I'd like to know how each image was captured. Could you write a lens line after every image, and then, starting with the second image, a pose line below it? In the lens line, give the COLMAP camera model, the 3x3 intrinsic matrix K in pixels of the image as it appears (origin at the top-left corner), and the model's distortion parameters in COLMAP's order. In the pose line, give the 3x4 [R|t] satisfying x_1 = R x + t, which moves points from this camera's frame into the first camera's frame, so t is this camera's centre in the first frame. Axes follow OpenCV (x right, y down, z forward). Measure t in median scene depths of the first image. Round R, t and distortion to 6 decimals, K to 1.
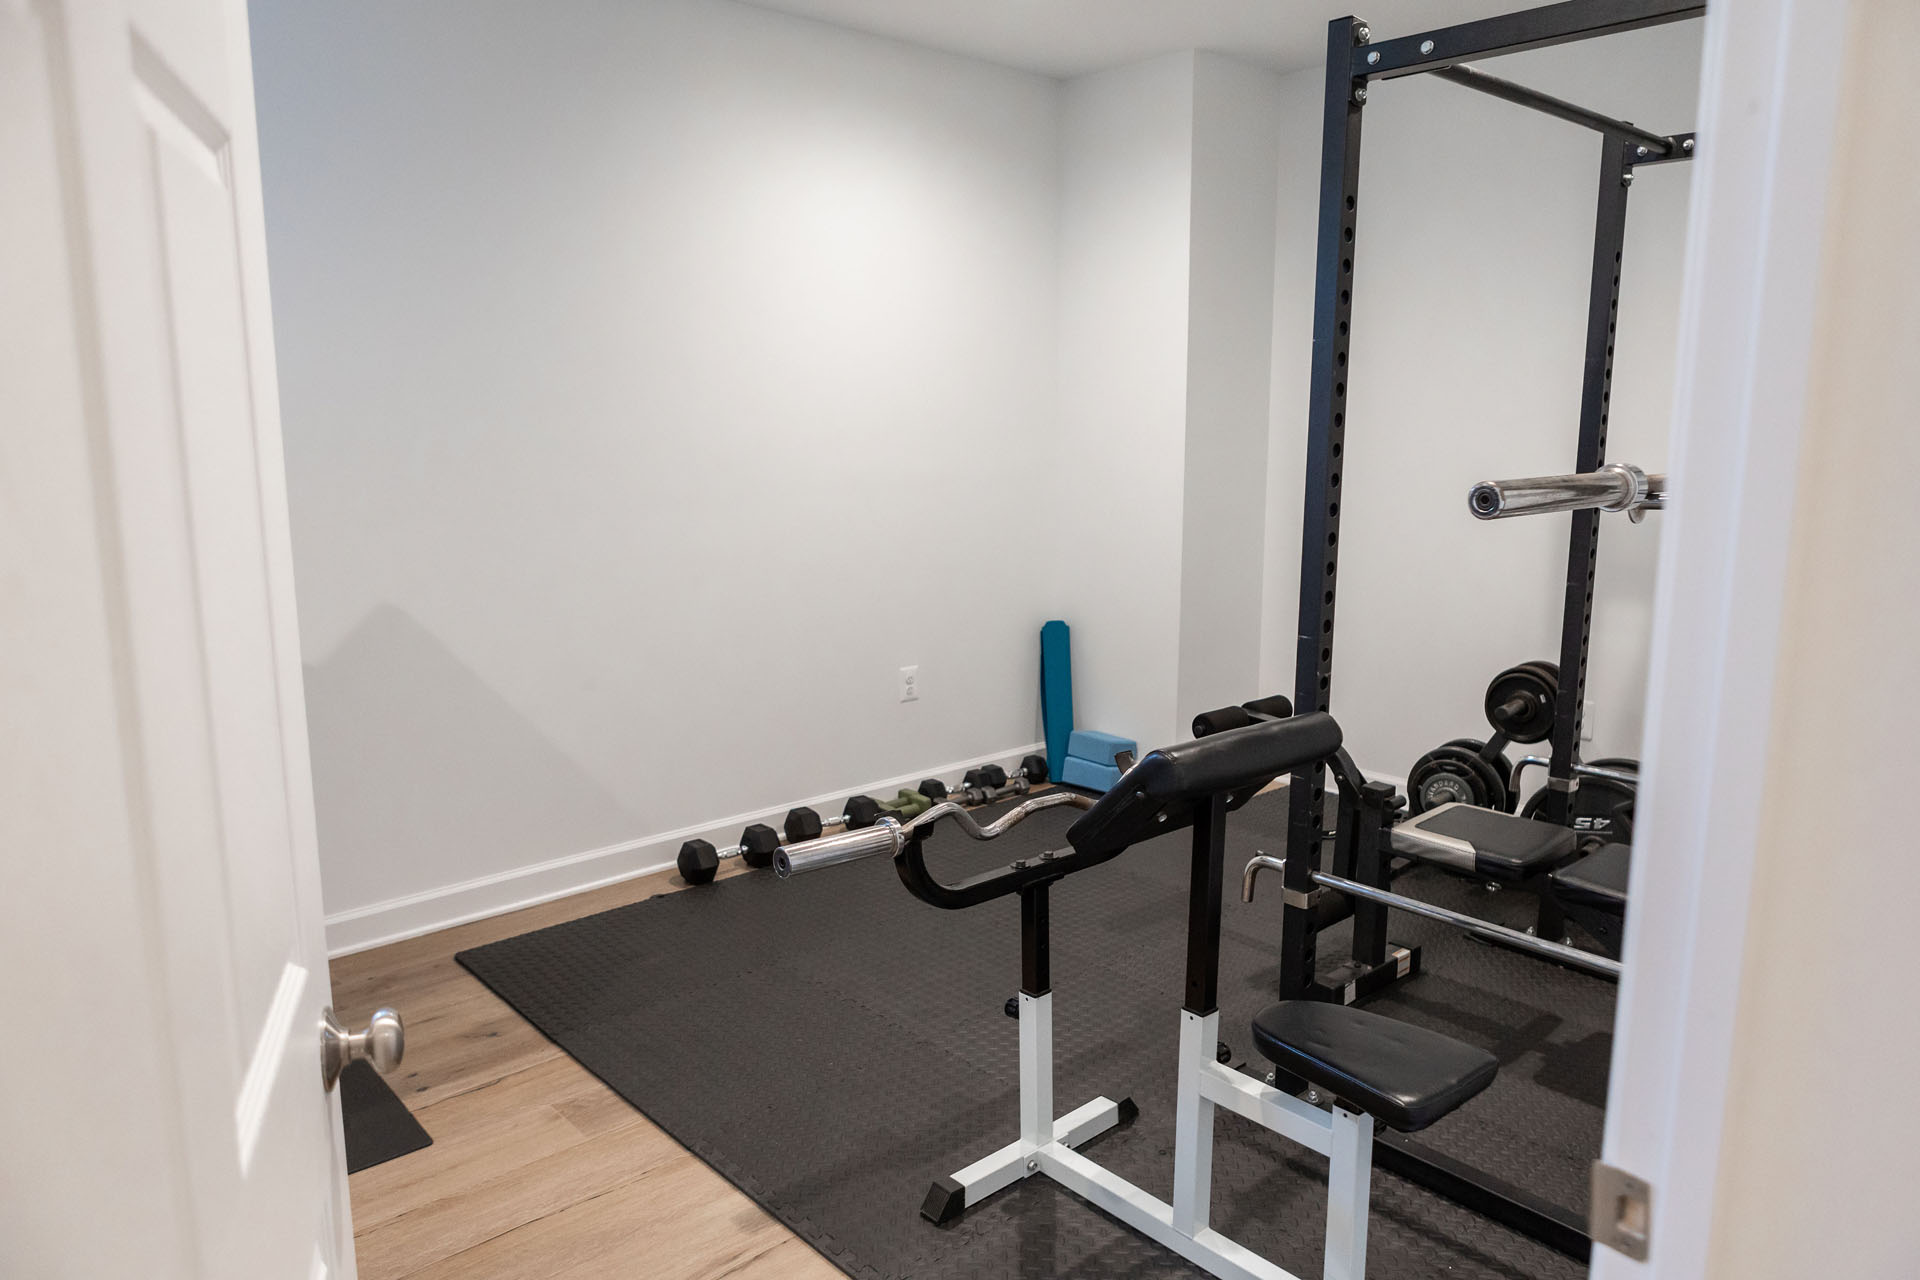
lens RADIAL K [[1298.2, 0, 968.6], [0, 1298.2, 638.1], [0, 0, 1]] dist [-0.028068, 0.018441]
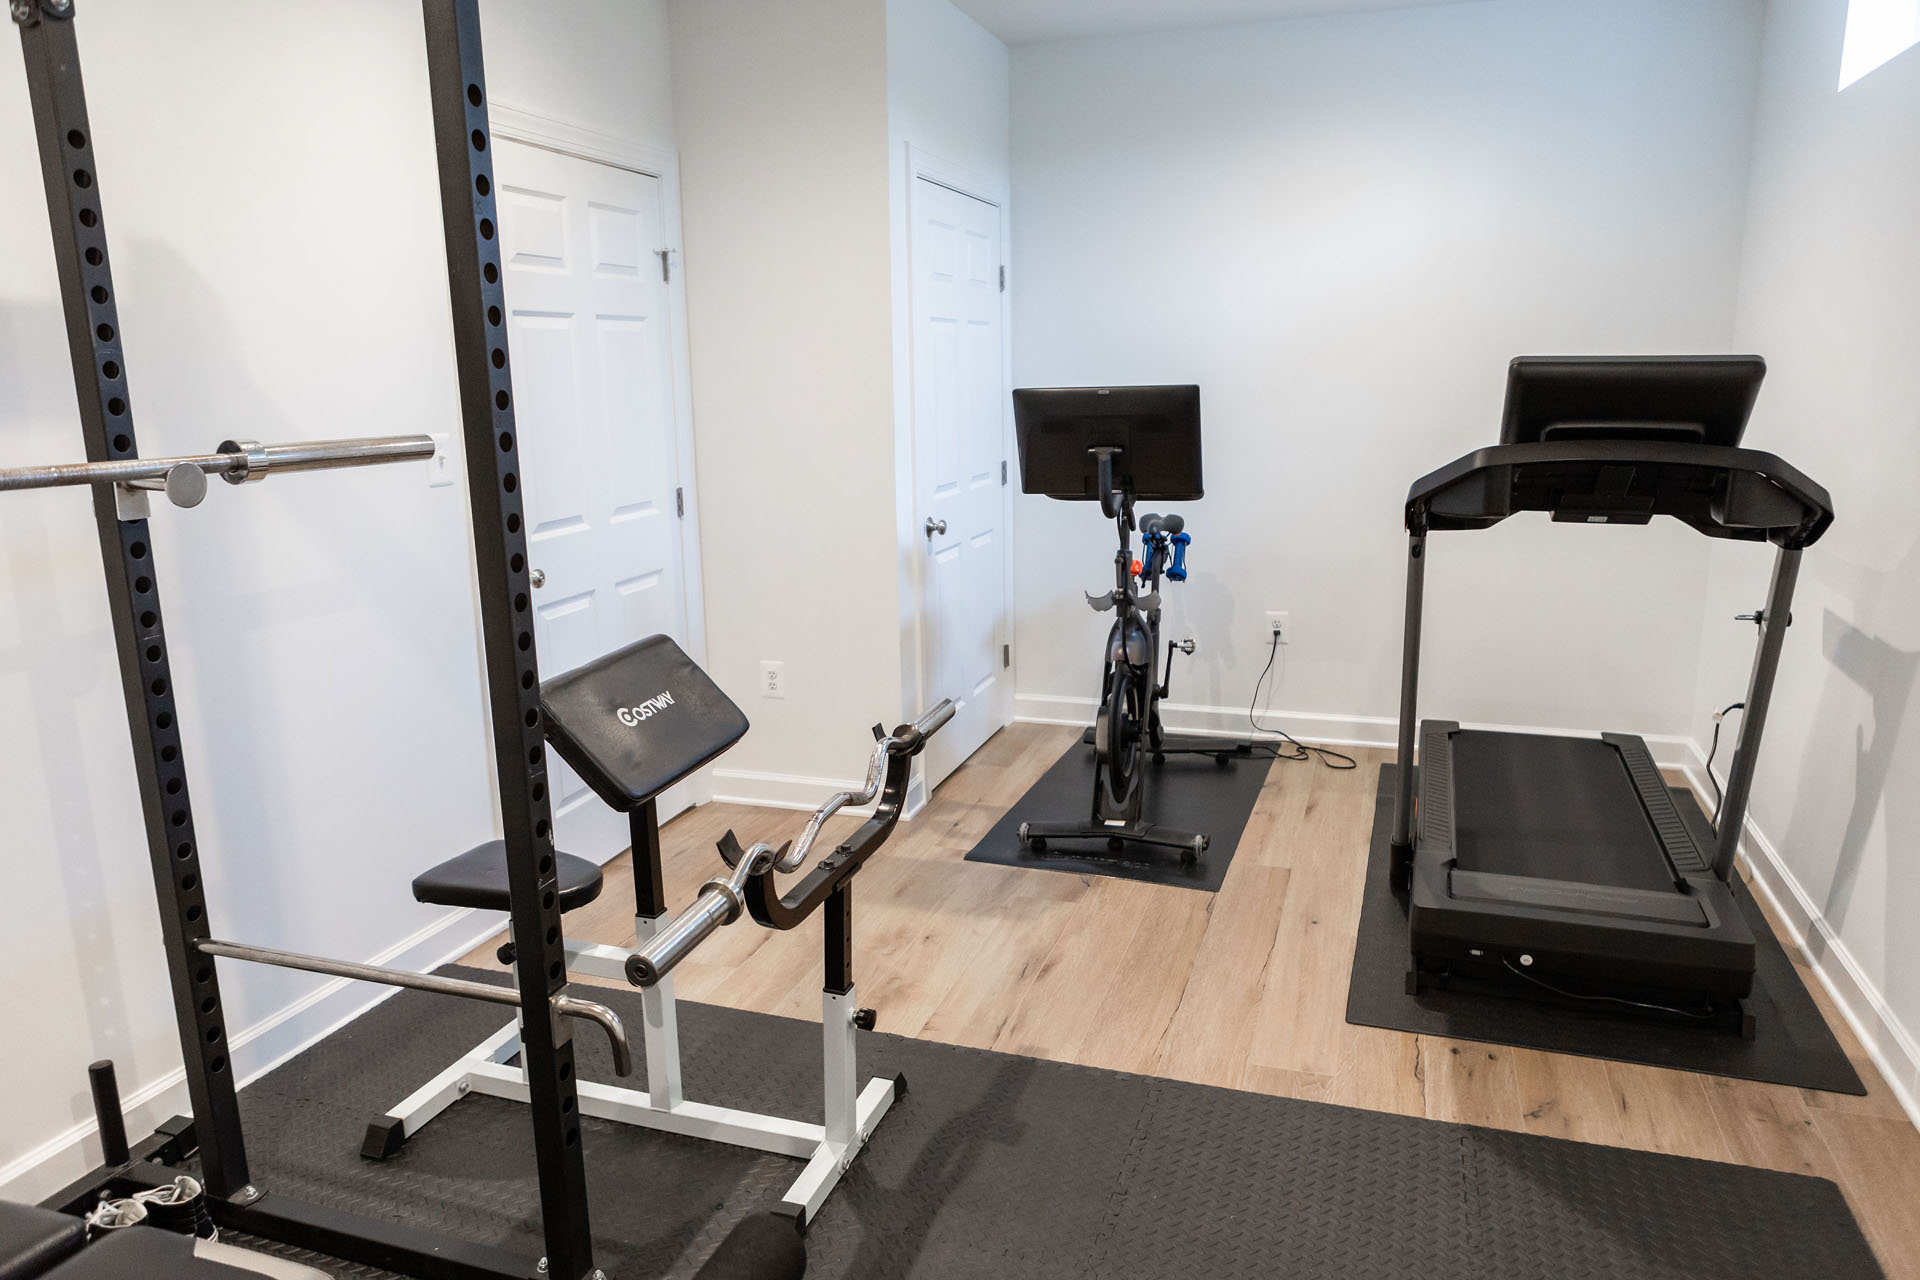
lens RADIAL K [[1298.2, 0, 968.6], [0, 1298.2, 638.1], [0, 0, 1]] dist [-0.028068, 0.018441]
pose [[-0.868168, 0.115821, -0.482566, 0.351437], [-0.076864, 0.929269, 0.361318, -0.279982], [0.490282, 0.350777, -0.797859, 1.559073]]
